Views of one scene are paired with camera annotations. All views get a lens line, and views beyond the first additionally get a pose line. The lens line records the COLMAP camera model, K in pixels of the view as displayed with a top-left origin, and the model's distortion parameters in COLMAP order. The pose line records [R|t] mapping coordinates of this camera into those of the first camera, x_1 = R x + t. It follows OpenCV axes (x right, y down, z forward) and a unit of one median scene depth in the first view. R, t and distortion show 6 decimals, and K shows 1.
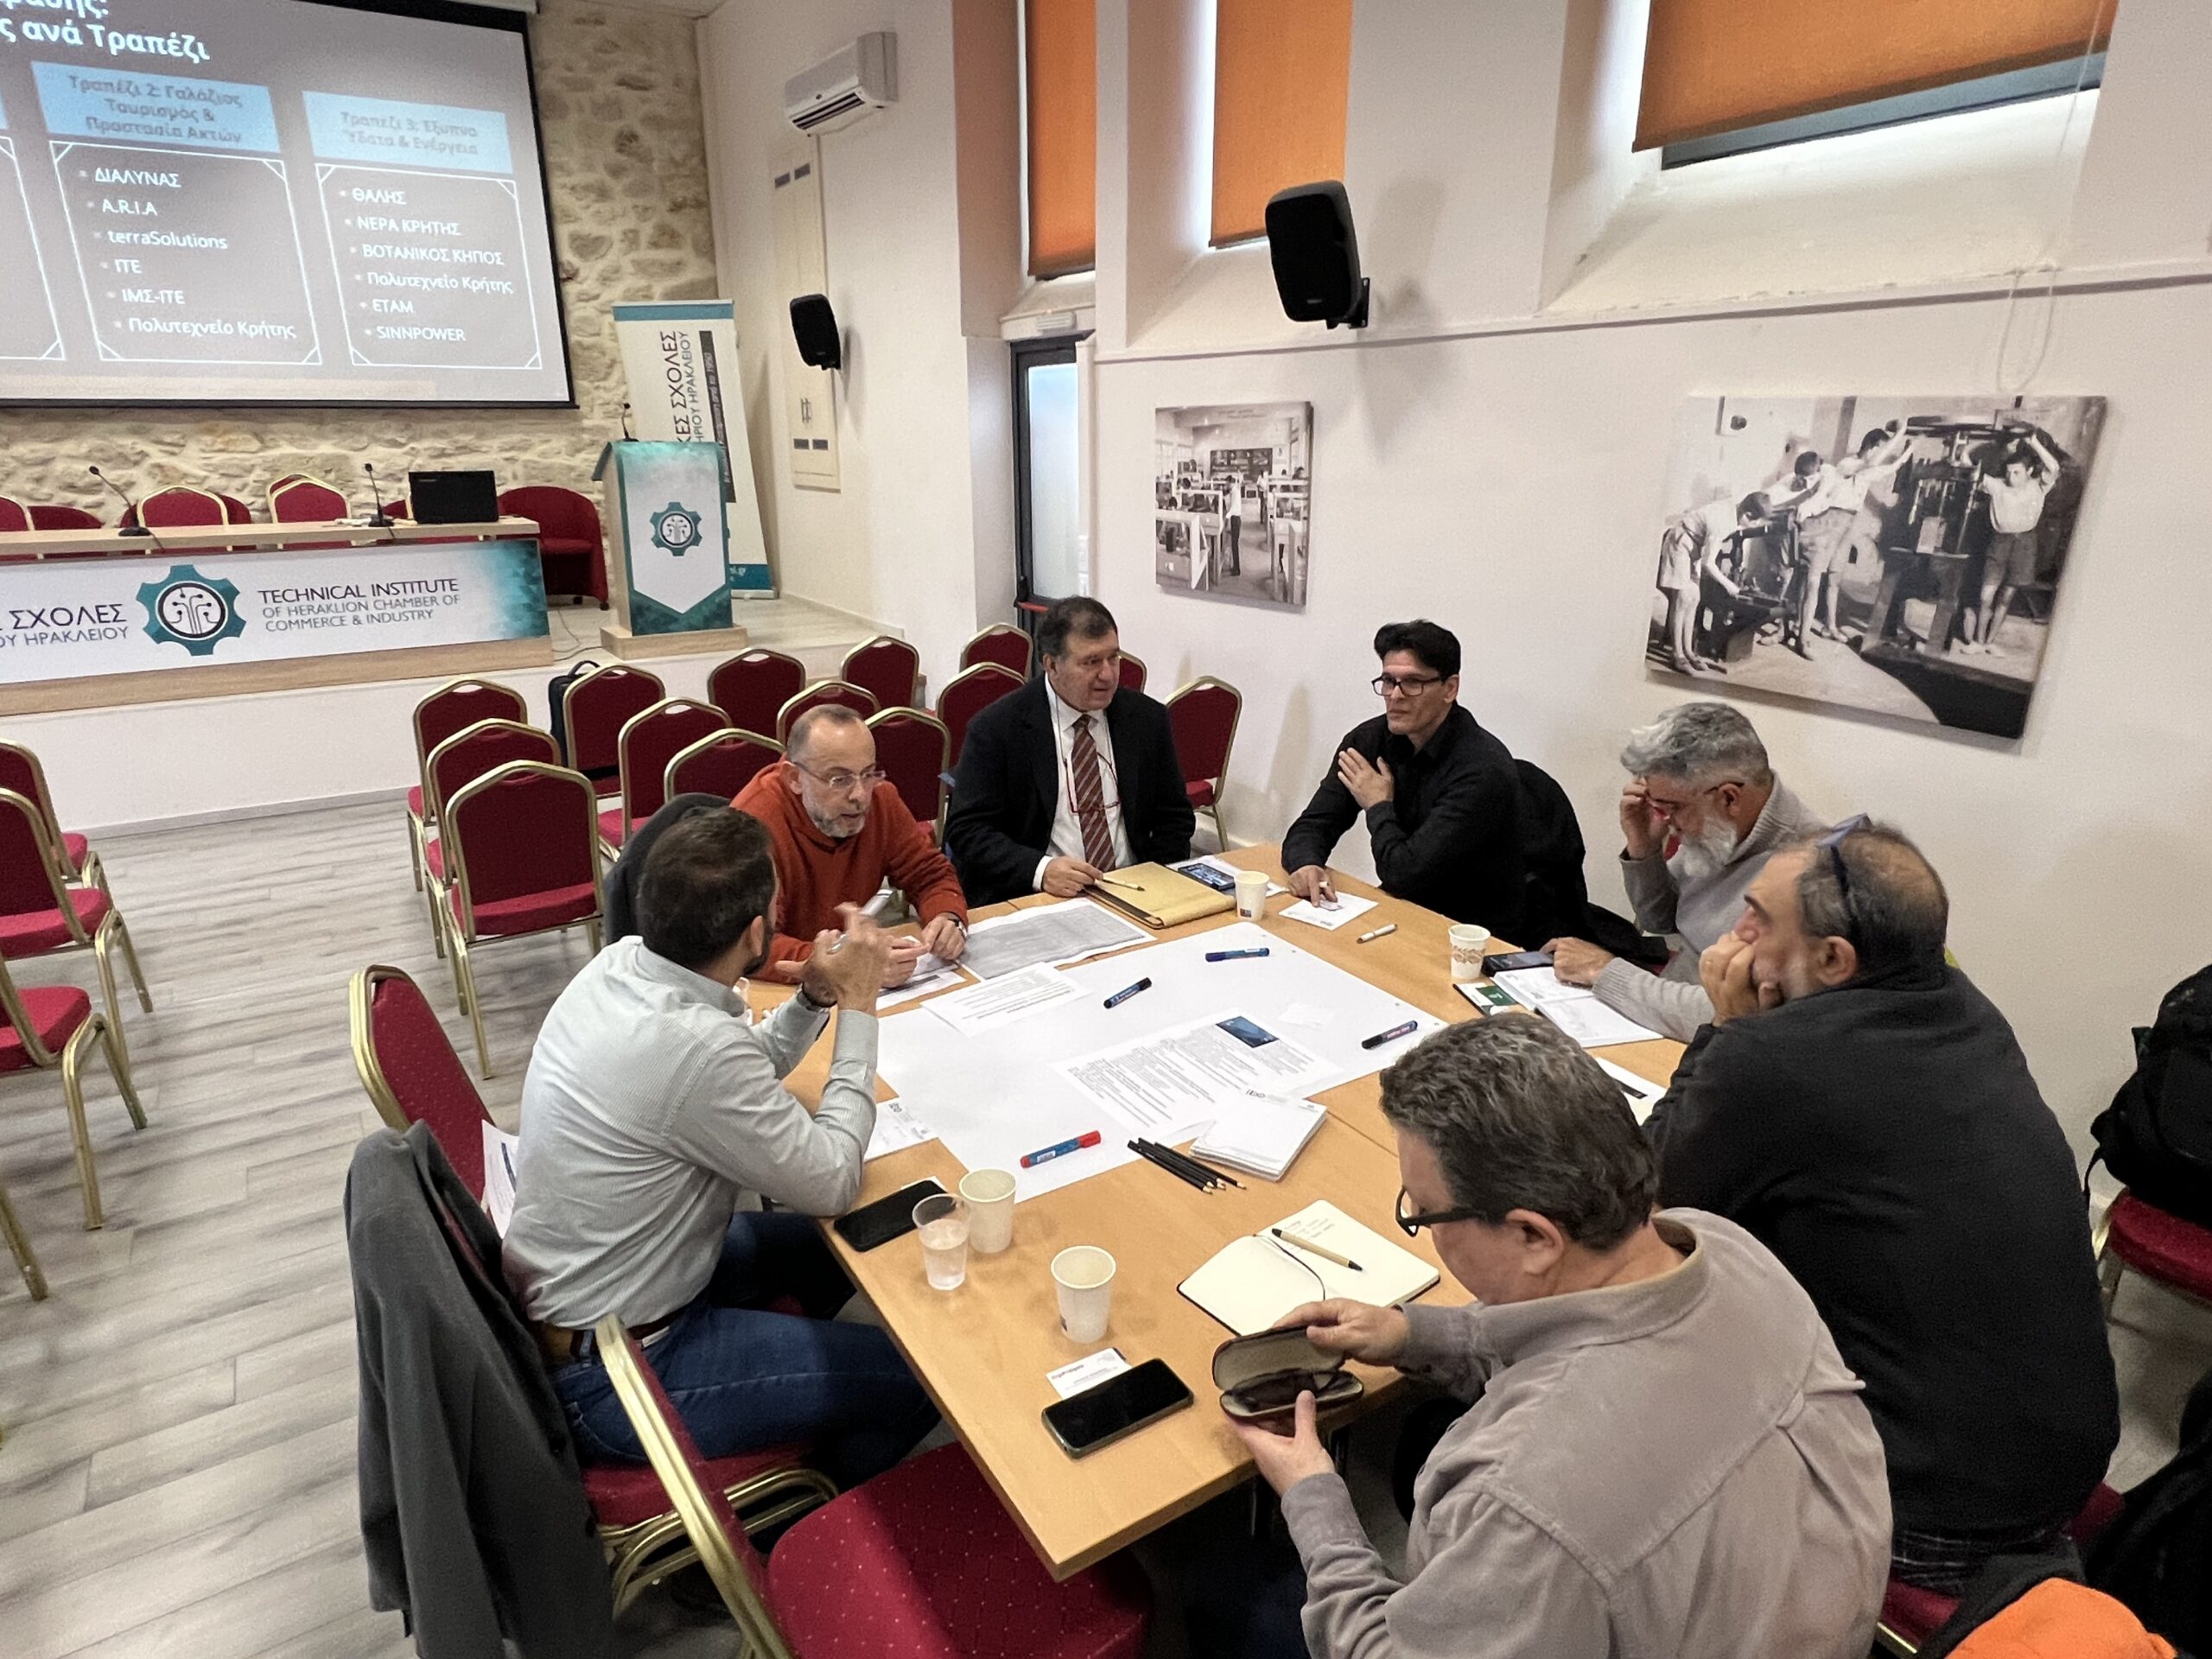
lens RADIAL K [[1230.9, 0, 1106.0], [0, 1230.9, 829.5], [0, 0, 1]] dist [-0.005933, -0.000066]
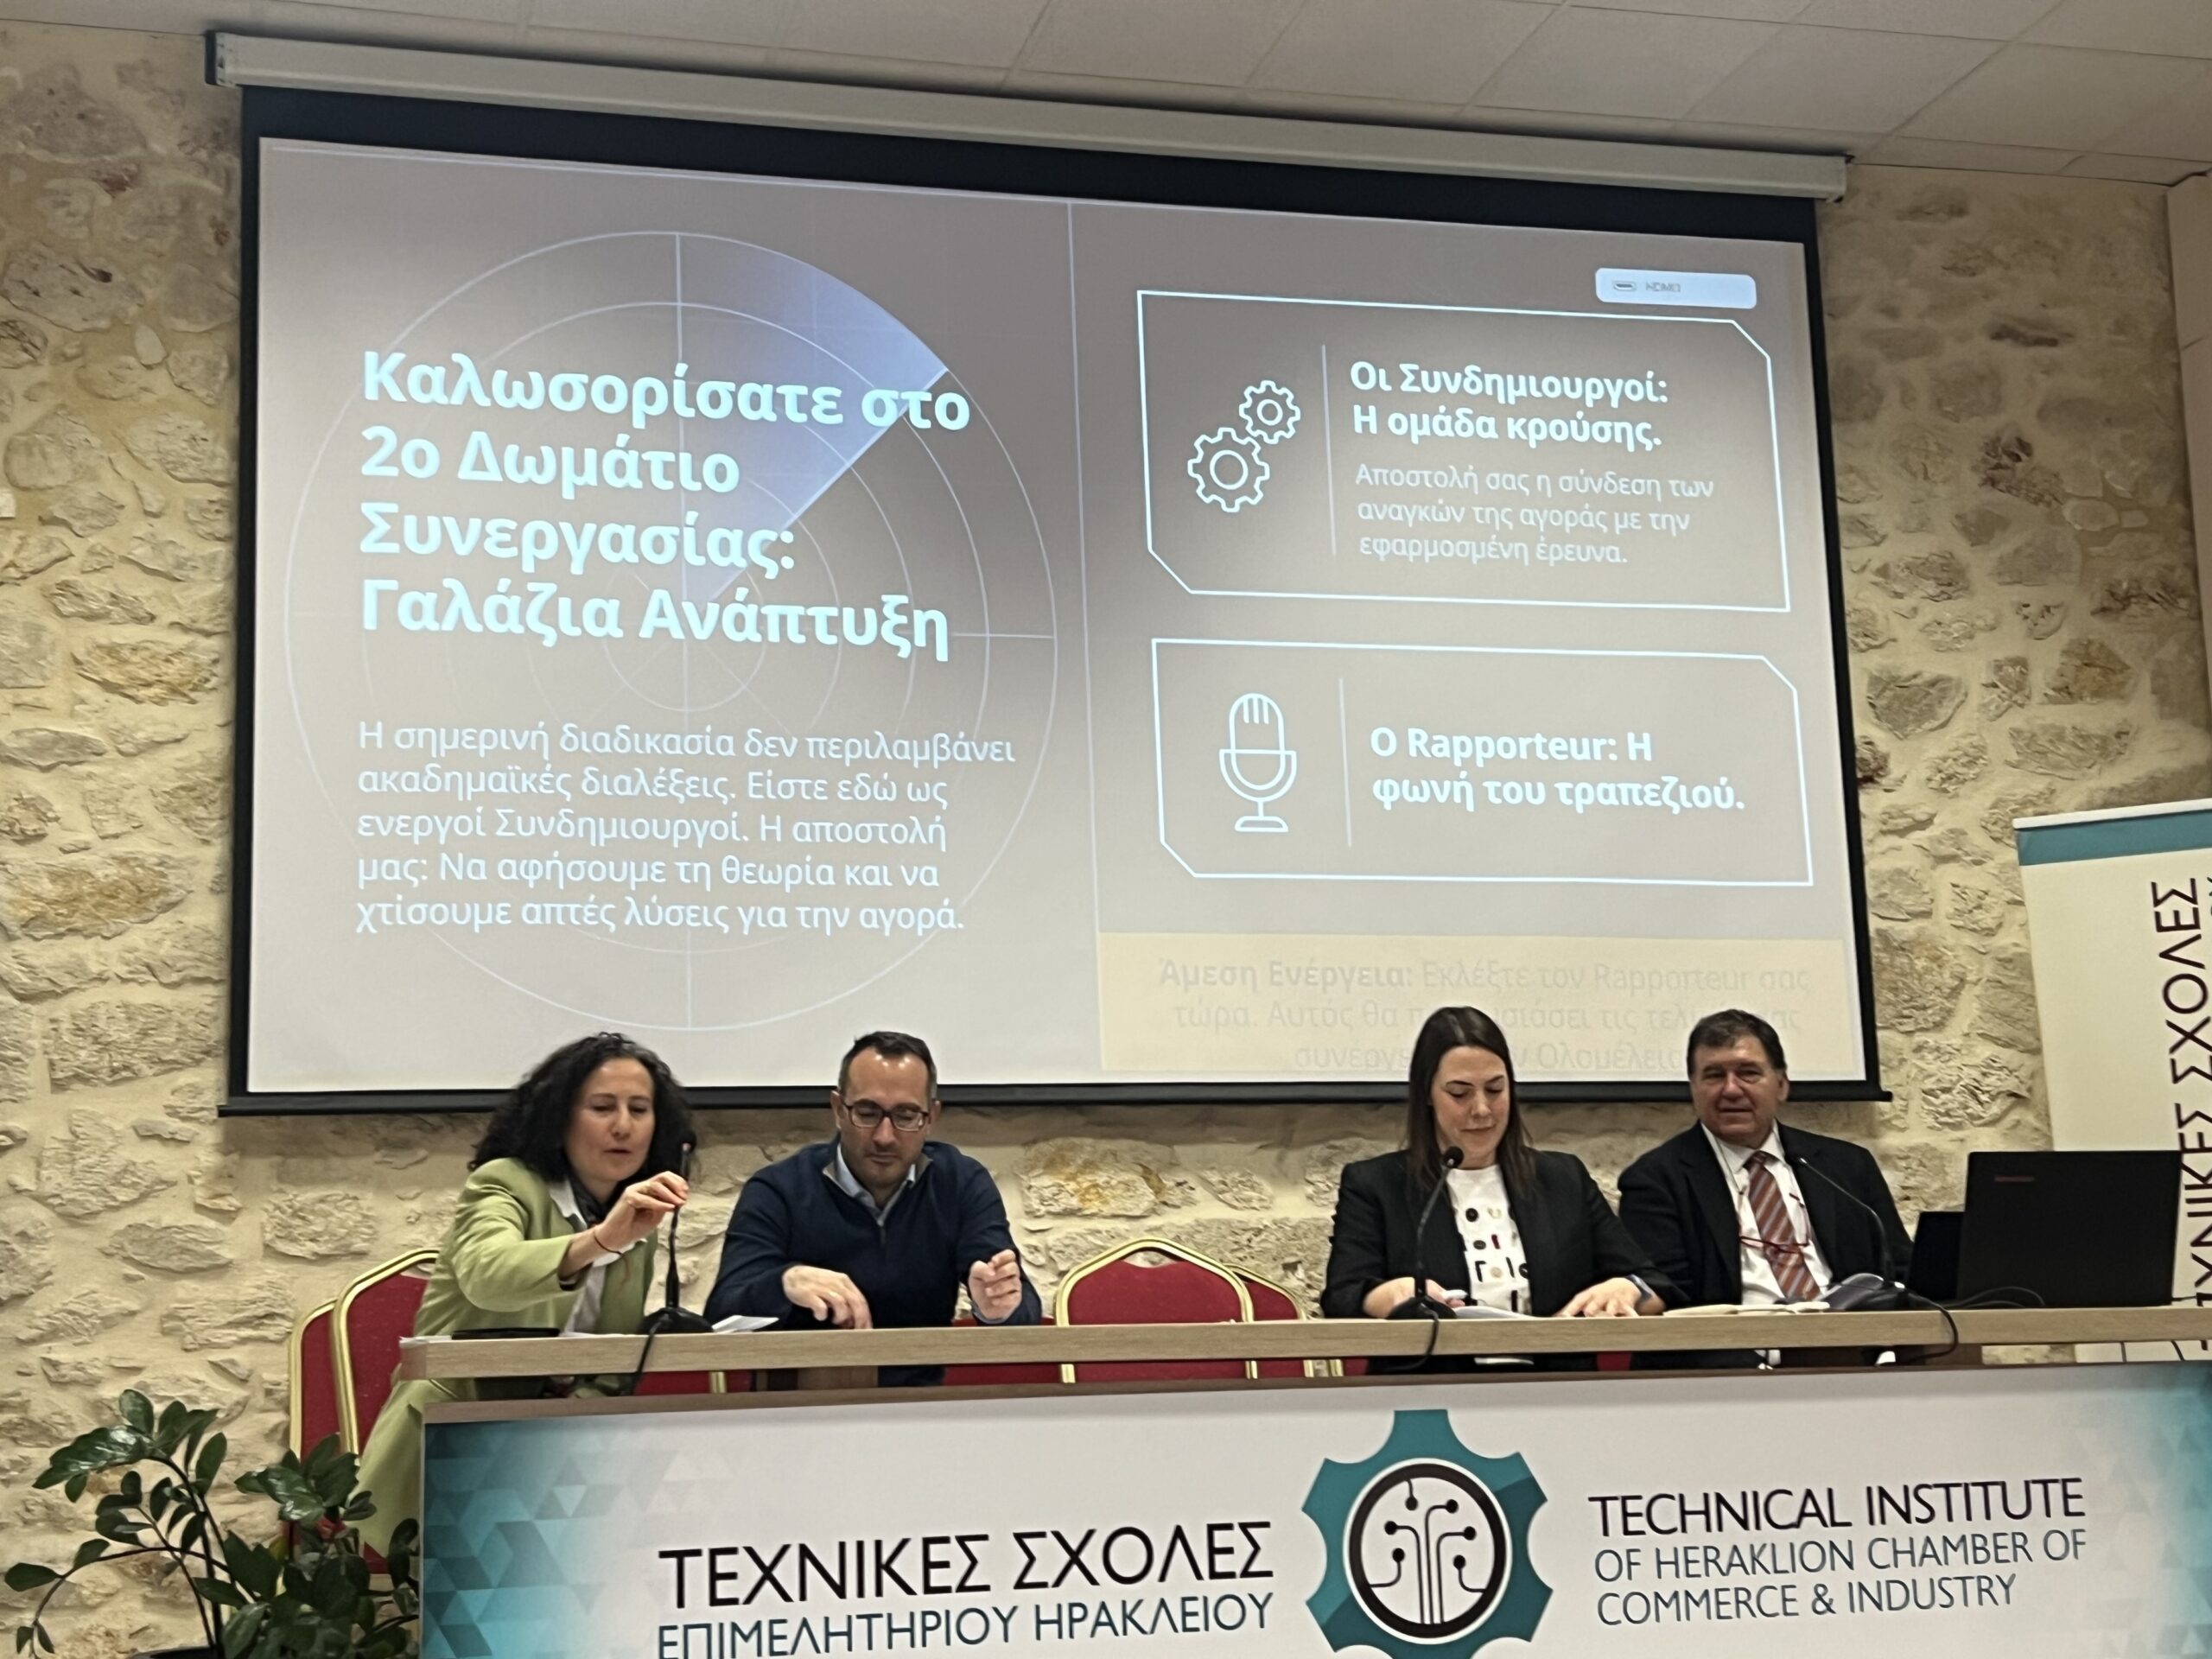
lens RADIAL K [[3074.1, 0, 1106.0], [0, 3074.1, 829.5], [0, 0, 1]] dist [0.225366, -0.761366]
pose [[0.949936, -0.081799, -0.301549, -0.499219], [-0.069645, 0.885405, -0.459573, 0.034321], [0.304585, 0.457566, 0.835381, 0.171785]]
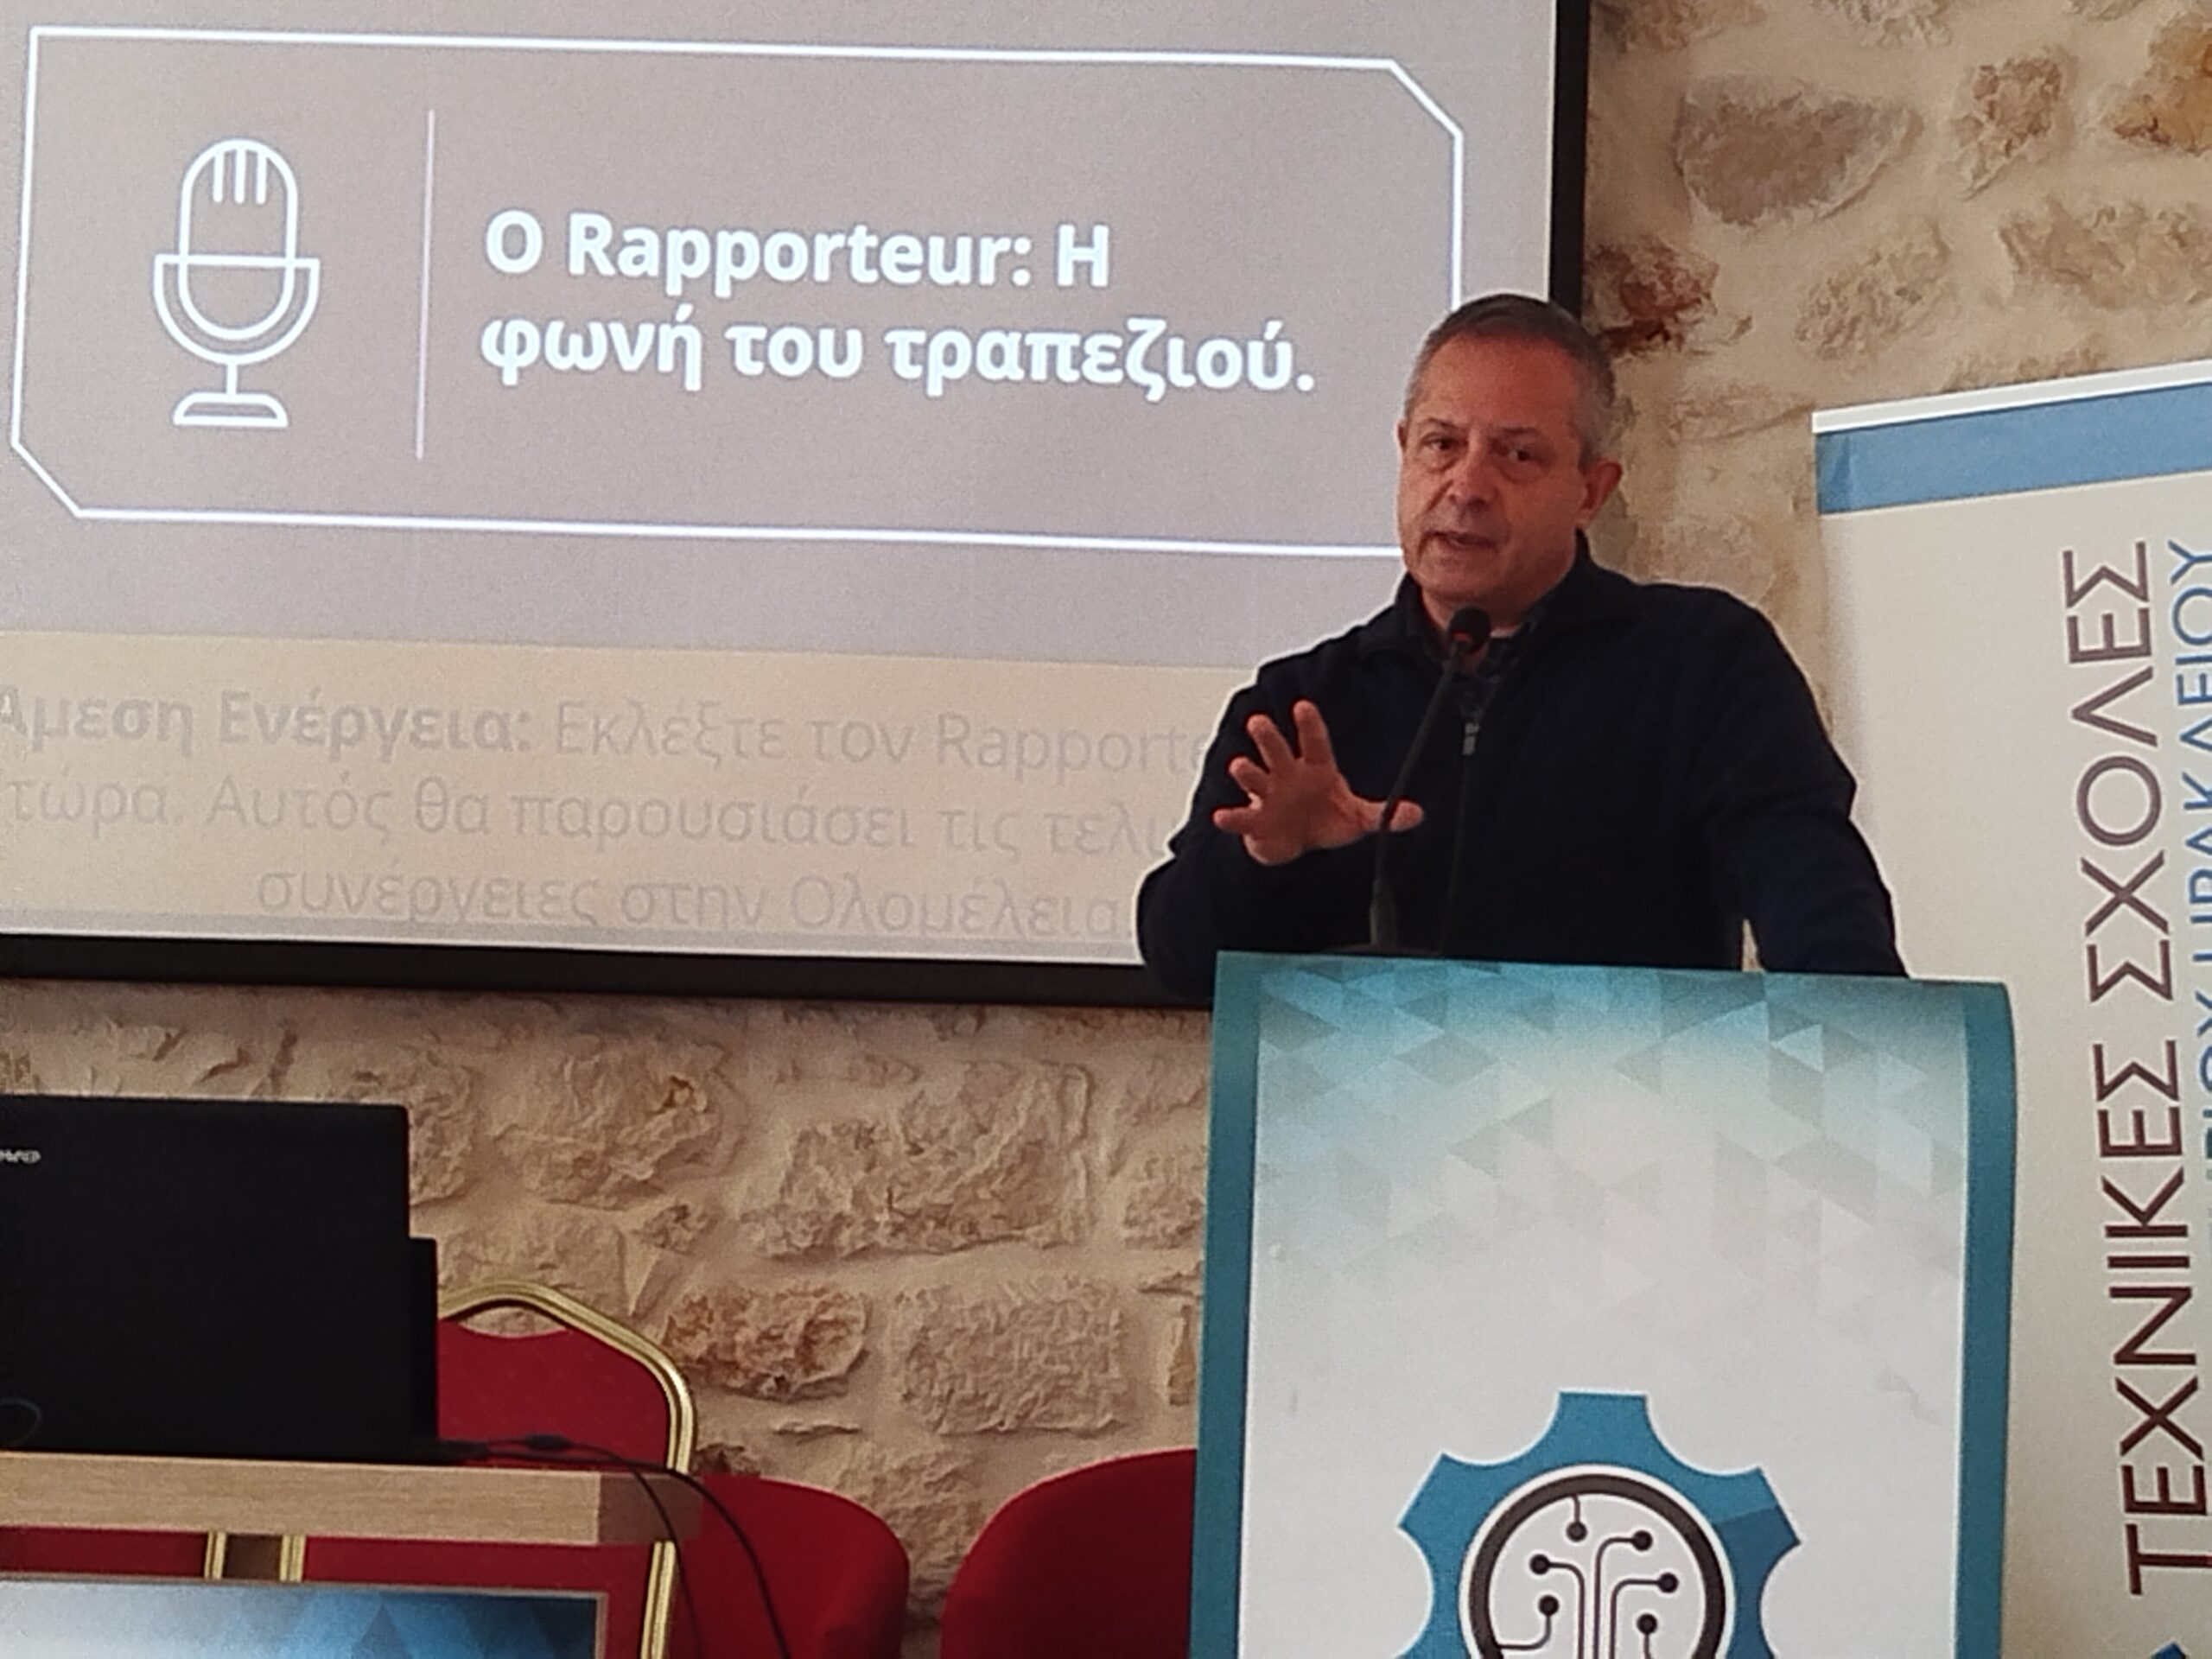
lens RADIAL K [[5558.5, 0, 1183.0], [0, 5558.5, 856.9], [0, 0, 1]] dist [0.291121, -1.561617]
pose [[0.824258, -0.038416, -0.564910, -0.055081], [-0.207915, 0.907463, -0.365078, -0.097446], [0.526659, 0.418372, 0.739997, 0.539482]]
